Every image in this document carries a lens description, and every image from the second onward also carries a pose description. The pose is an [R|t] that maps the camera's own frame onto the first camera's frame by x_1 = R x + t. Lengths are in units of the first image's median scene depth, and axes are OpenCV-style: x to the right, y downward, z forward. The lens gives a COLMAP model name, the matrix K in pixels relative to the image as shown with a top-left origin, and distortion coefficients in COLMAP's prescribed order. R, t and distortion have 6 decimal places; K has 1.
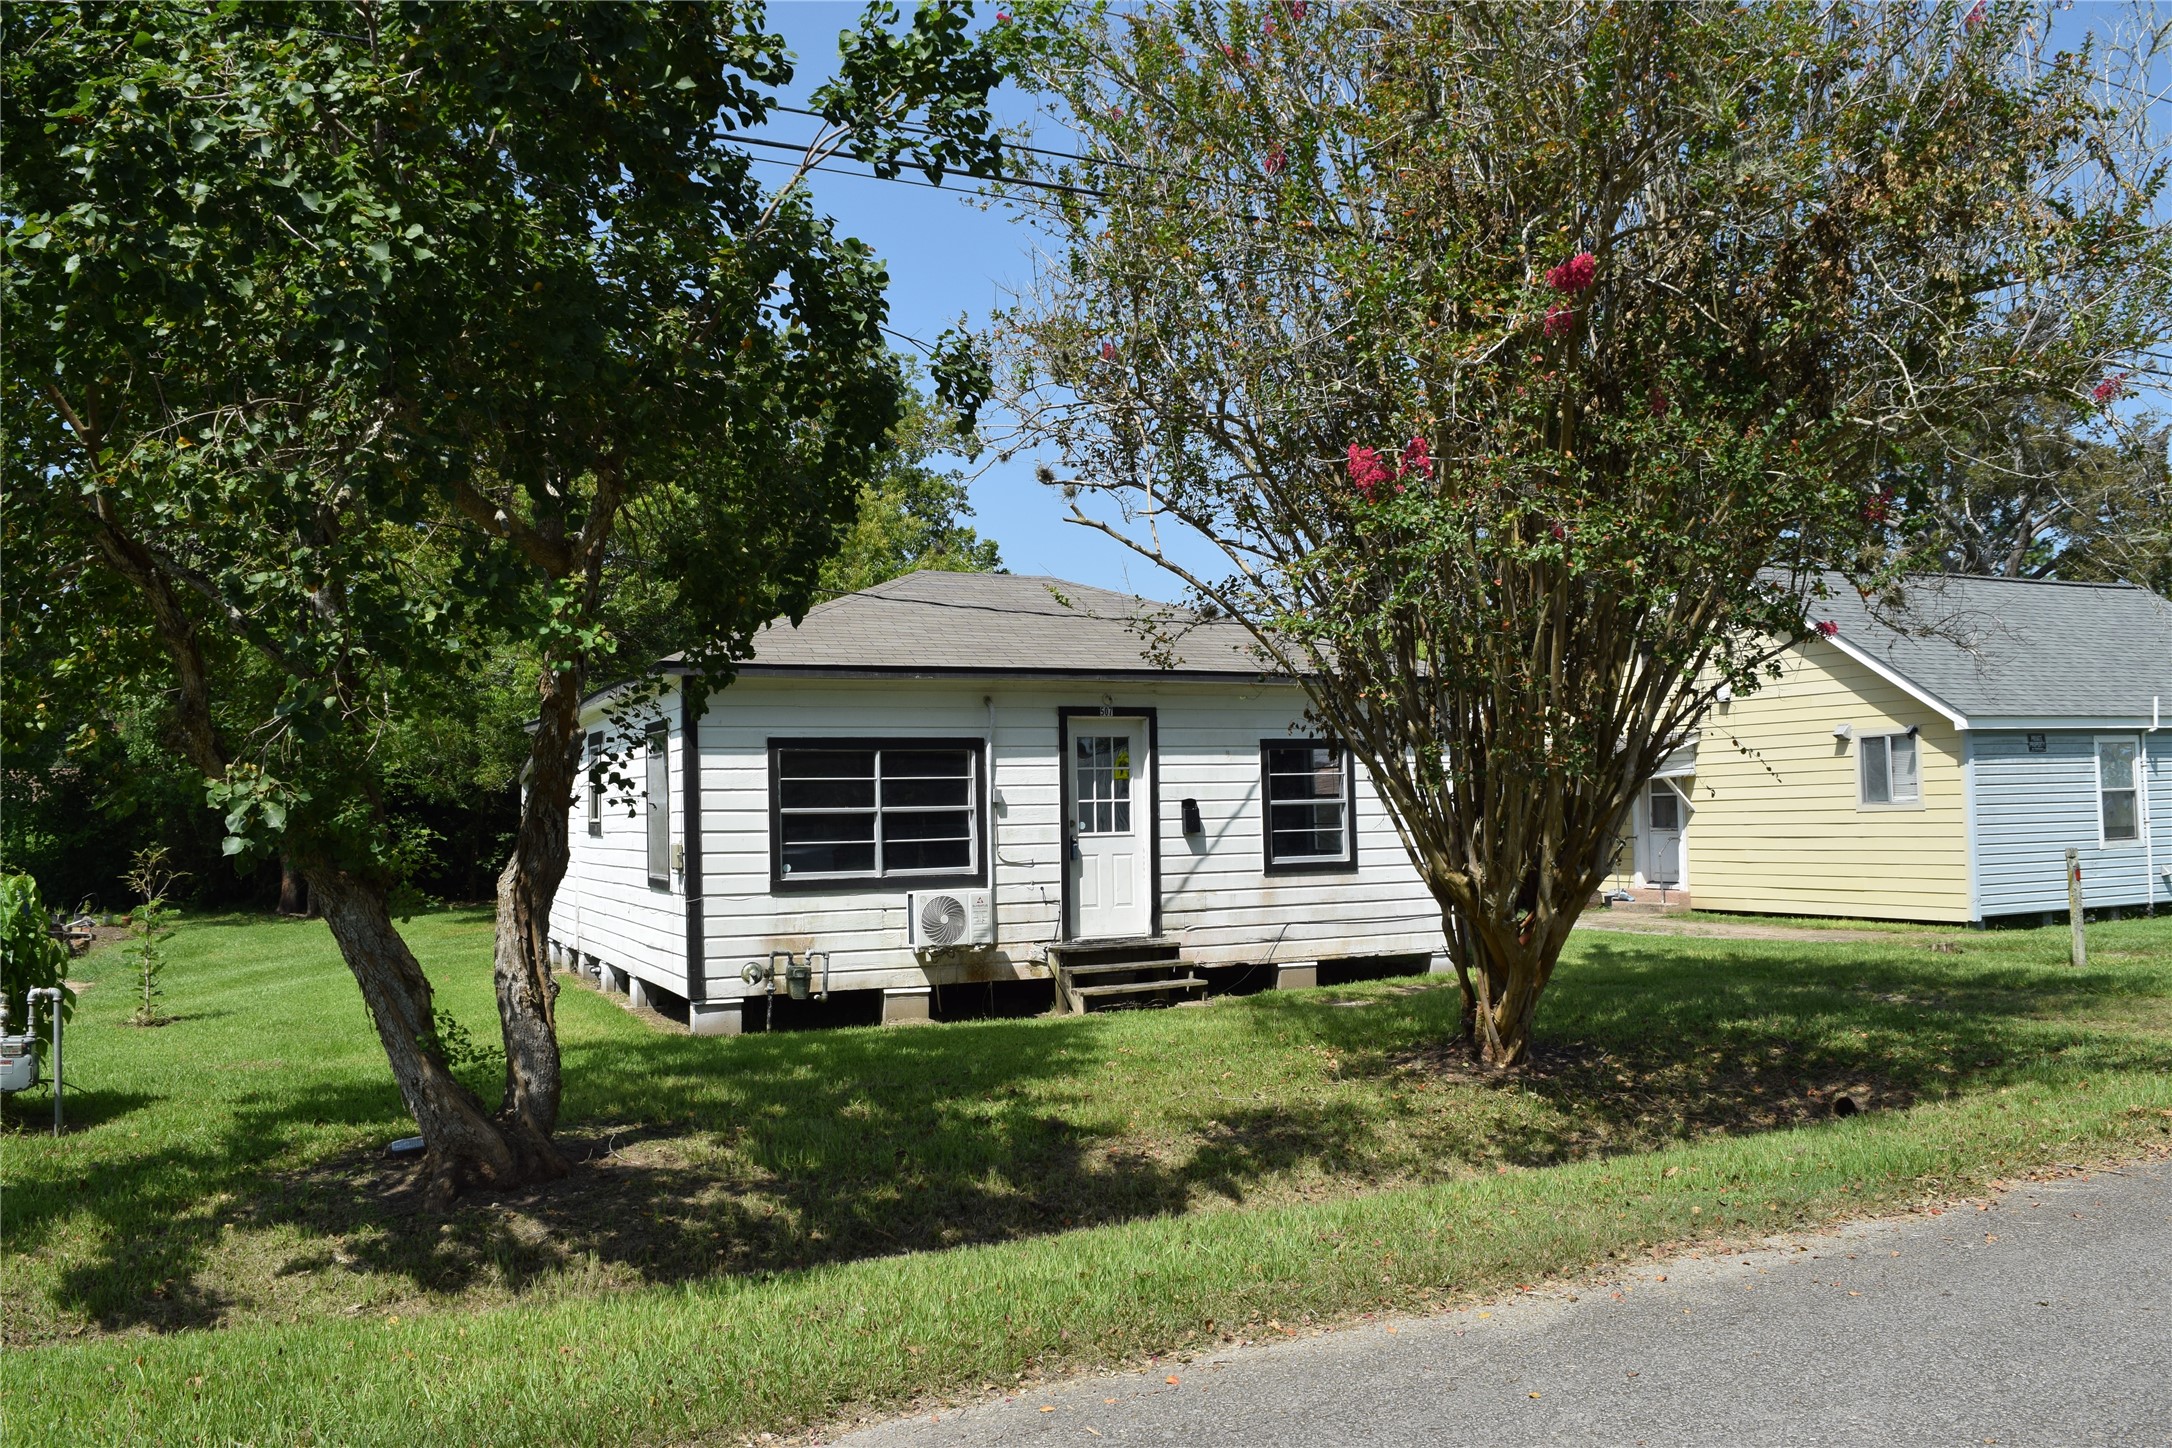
lens RADIAL K [[1694.0, 0, 1088.7], [0, 1694.0, 717.6], [0, 0, 1]] dist [-0.085118, 0.005701]
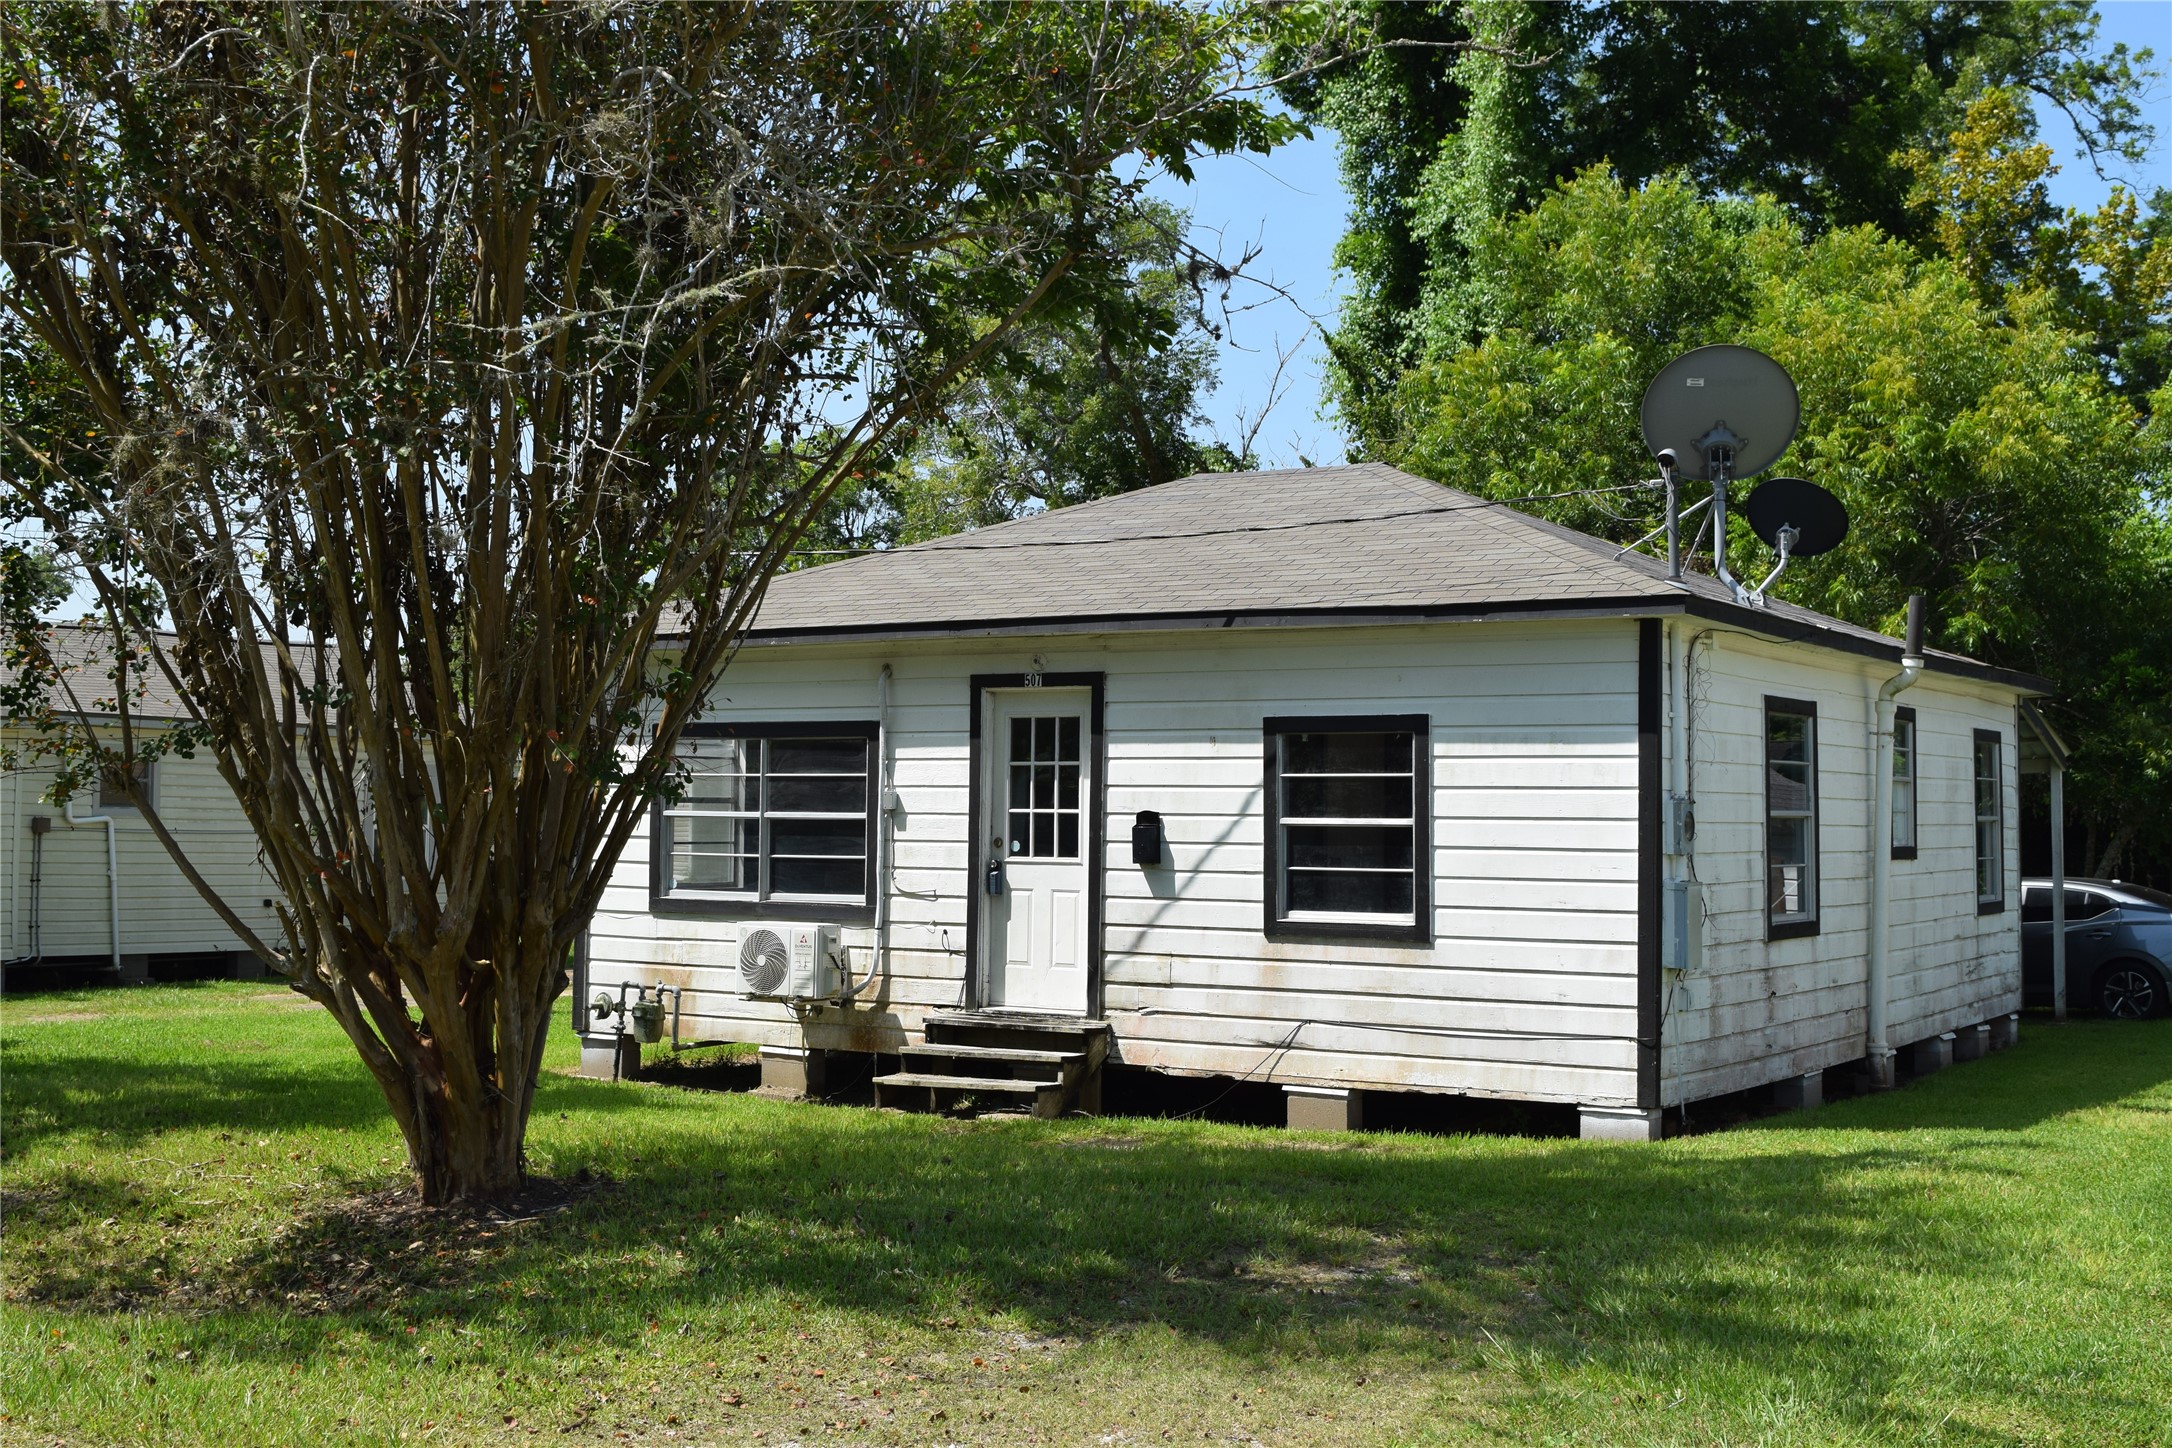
lens RADIAL K [[2524.5, 0, 1079.2], [0, 2524.5, 718.7], [0, 0, 1]] dist [-0.076732, 0.000000]
pose [[0.549625, -0.008325, -0.835370, 0.859050], [0.022018, 0.999747, 0.004524, 0.007618], [0.835121, -0.020879, 0.549669, 0.451250]]
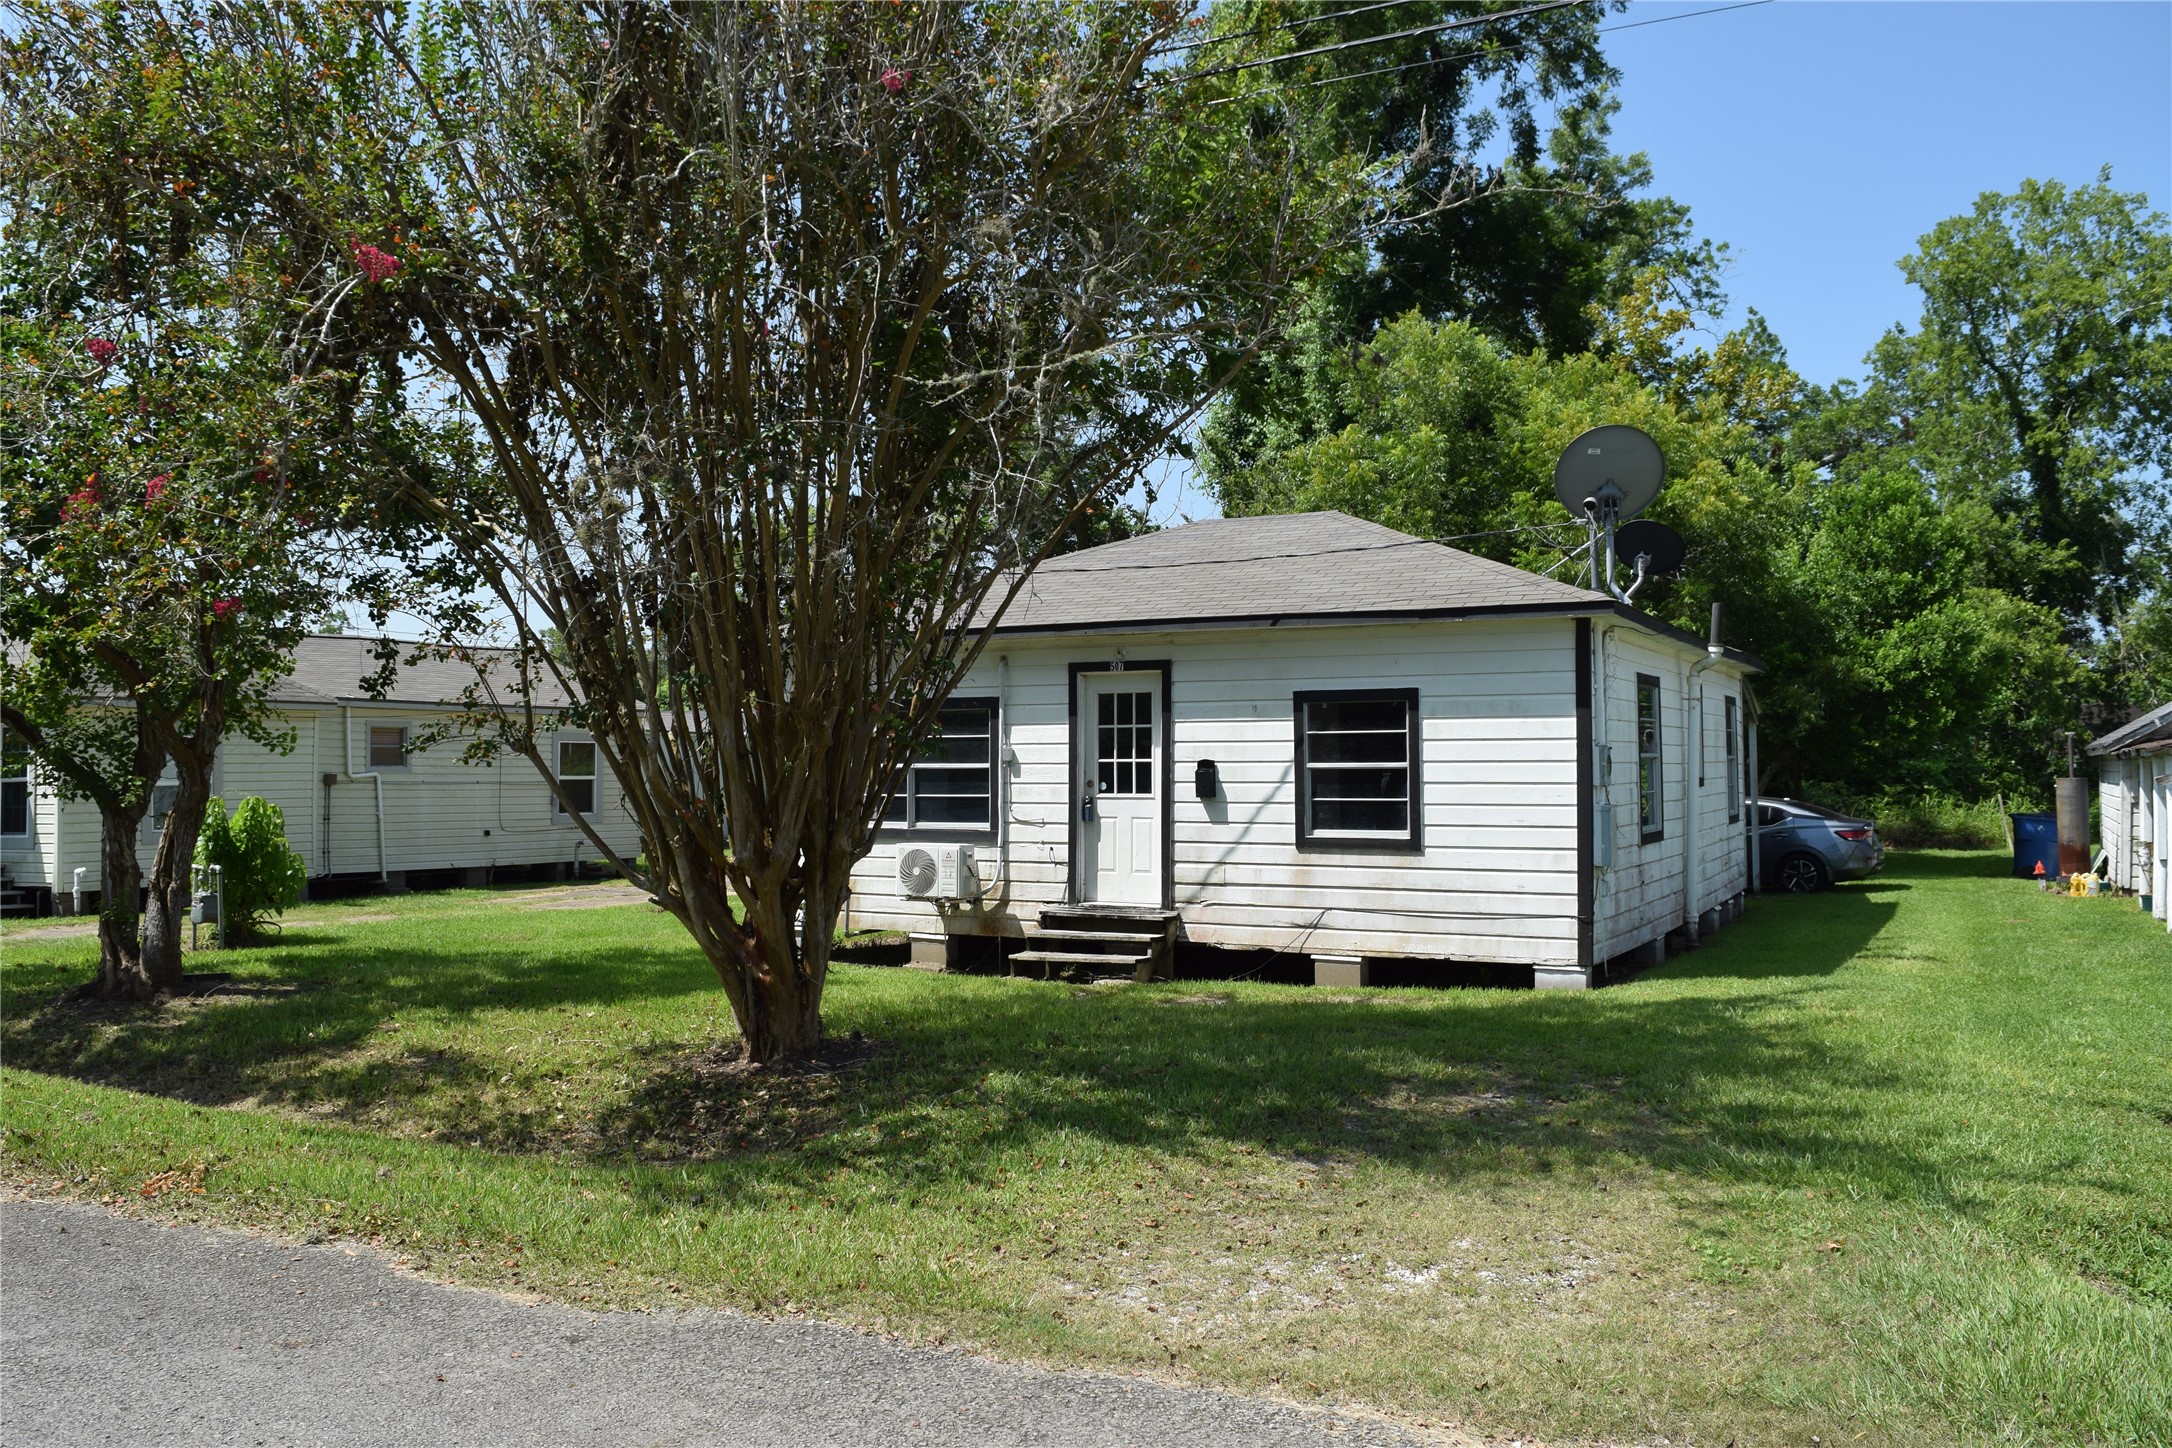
lens RADIAL K [[1694.0, 0, 1100.9], [0, 1694.0, 721.3], [0, 0, 1]] dist [-0.085118, 0.005701]
pose [[0.614640, -0.002089, -0.788805, 0.740854], [0.031428, 0.999267, 0.021843, 0.006156], [0.788181, -0.038217, 0.614255, 0.406974]]
